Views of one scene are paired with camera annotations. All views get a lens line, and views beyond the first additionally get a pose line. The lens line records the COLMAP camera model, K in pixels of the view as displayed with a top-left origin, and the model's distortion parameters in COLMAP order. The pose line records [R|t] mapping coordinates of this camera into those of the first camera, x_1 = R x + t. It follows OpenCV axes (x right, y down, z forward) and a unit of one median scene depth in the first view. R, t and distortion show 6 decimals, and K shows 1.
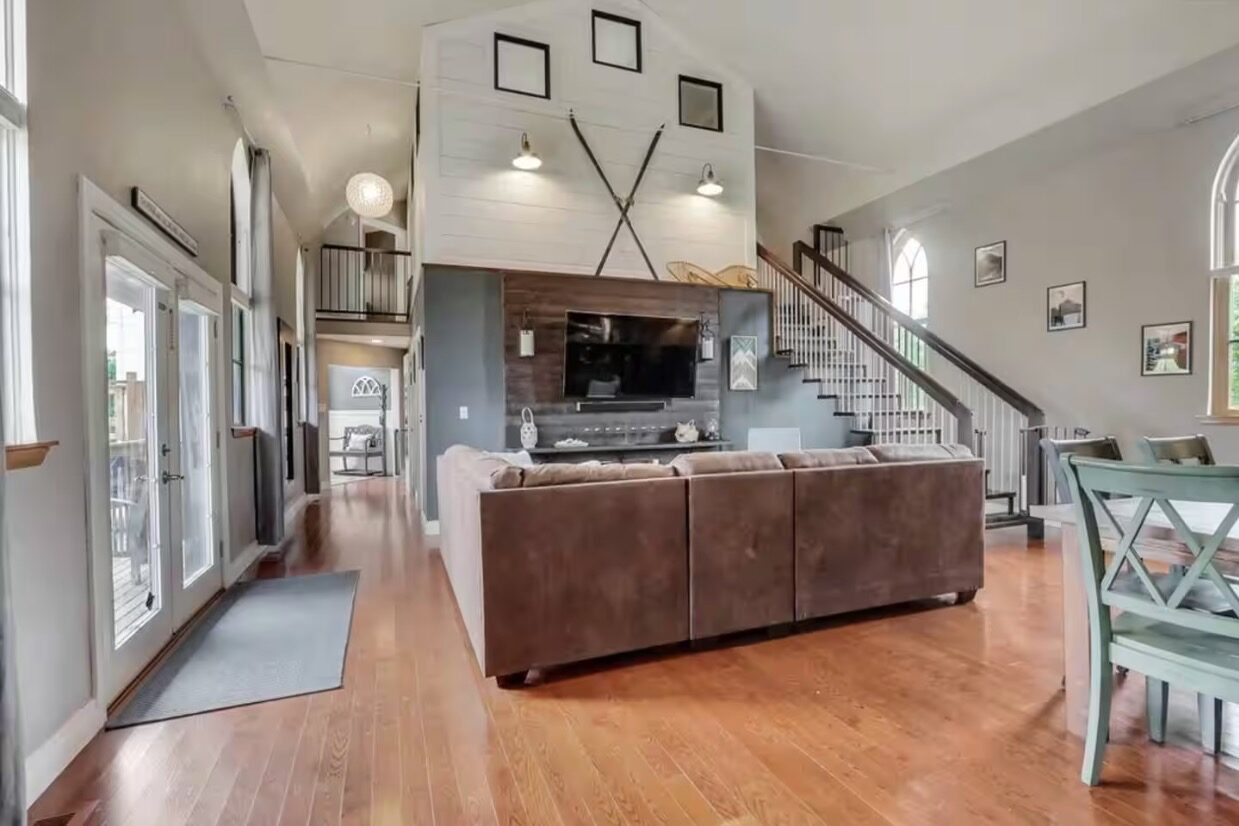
lens RADIAL K [[569.7, 0, 612.9], [0, 569.7, 413.8], [0, 0, 1]] dist [-0.018394, 0.002035]
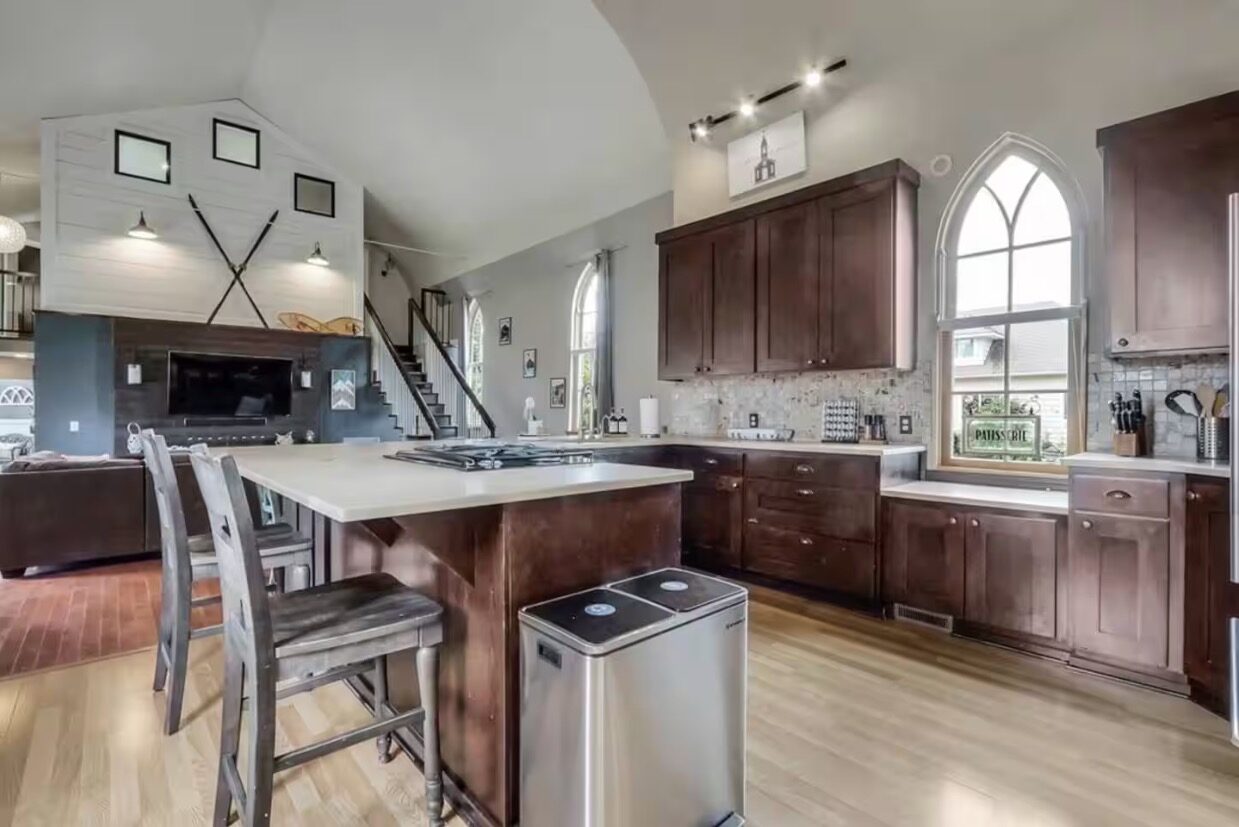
lens RADIAL K [[569.7, 0, 614.5], [0, 569.7, 415.2], [0, 0, 1]] dist [-0.018394, 0.002035]
pose [[0.939076, 0.010302, 0.343554, 0.404442], [-0.007639, 0.999929, -0.009103, -0.022618], [-0.343624, 0.005924, 0.939089, -0.551306]]
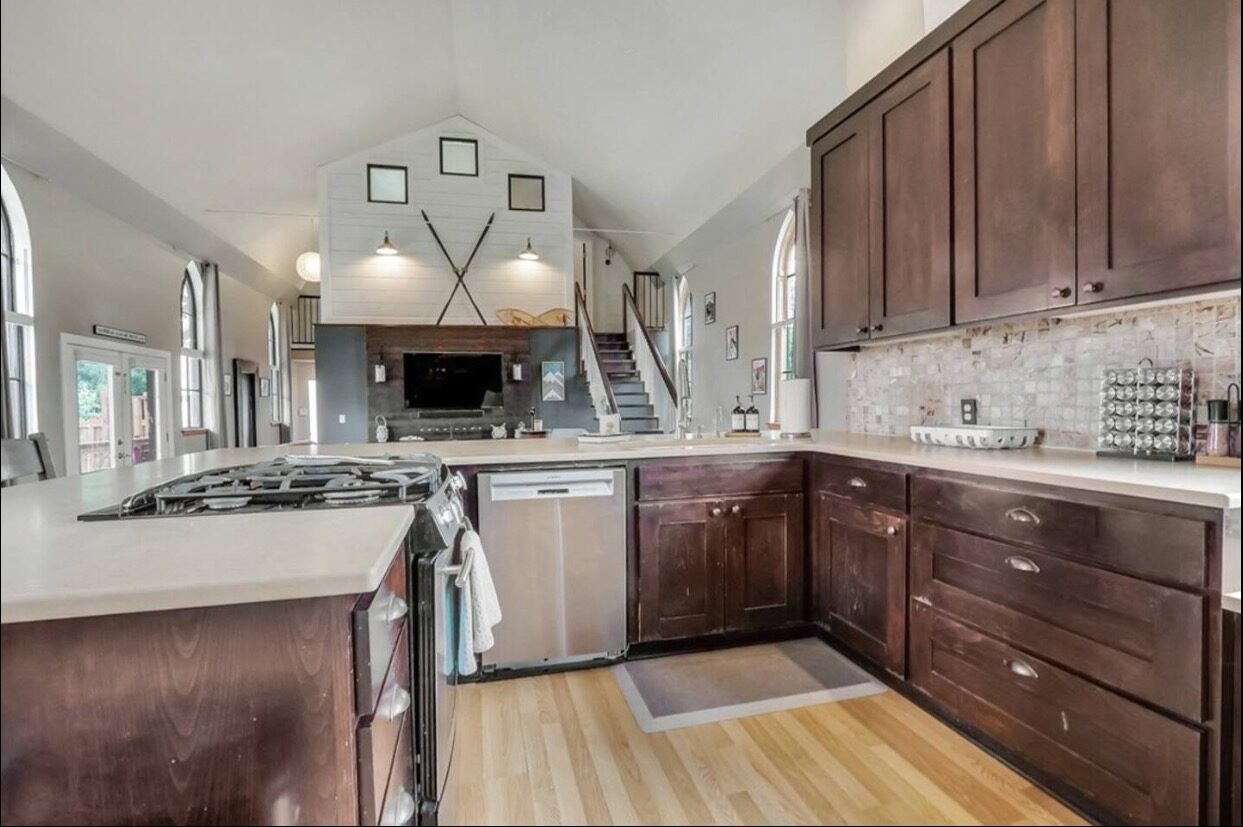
lens RADIAL K [[571.6, 0, 615.4], [0, 571.6, 411.9], [0, 0, 1]] dist [-0.018394, 0.002035]
pose [[0.990158, -0.002805, -0.139927, 0.618004], [0.004019, 0.999957, 0.008395, -0.027848], [0.139898, -0.008875, 0.990126, -0.381025]]
